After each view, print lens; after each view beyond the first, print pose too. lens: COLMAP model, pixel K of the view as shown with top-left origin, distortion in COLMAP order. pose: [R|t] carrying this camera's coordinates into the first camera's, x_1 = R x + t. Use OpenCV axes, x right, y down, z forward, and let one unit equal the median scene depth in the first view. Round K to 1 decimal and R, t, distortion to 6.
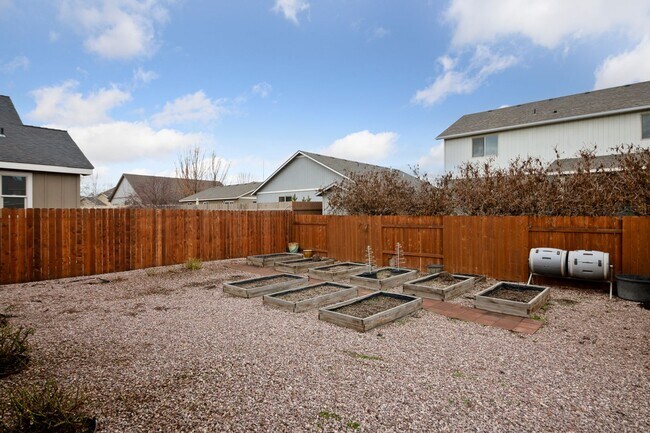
lens RADIAL K [[344.3, 0, 325.0], [0, 344.3, 216.5], [0, 0, 1]] dist [0.004367, 0.000112]
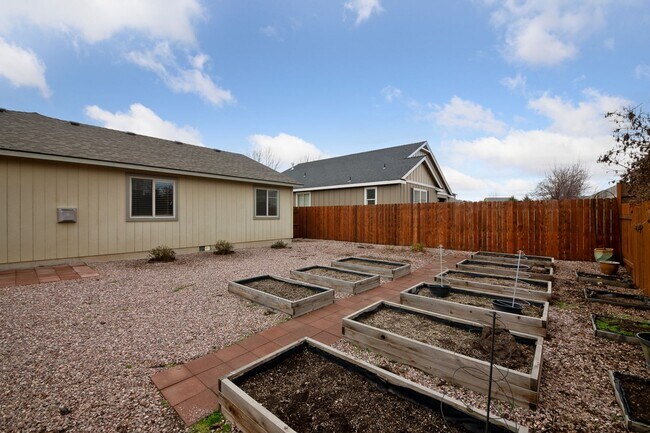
lens RADIAL K [[265.3, 0, 325.0], [0, 265.3, 216.5], [0, 0, 1]] dist [0.001352, -0.000004]
pose [[0.019917, 0.016466, -0.999666, 0.499321], [-0.001885, 0.999863, 0.016431, 0.012240], [0.999800, 0.001557, 0.019945, 0.597002]]
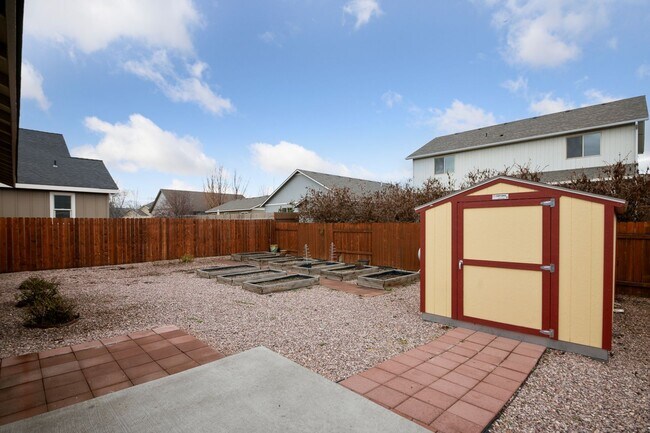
lens RADIAL K [[315.5, 0, 326.5], [0, 315.5, 228.2], [0, 0, 1]] dist [0.002466, -0.000381]
pose [[0.998088, -0.001081, -0.061794, 0.223393], [0.001621, 0.999961, 0.008682, 0.007422], [0.061782, -0.008766, 0.998051, -0.196576]]
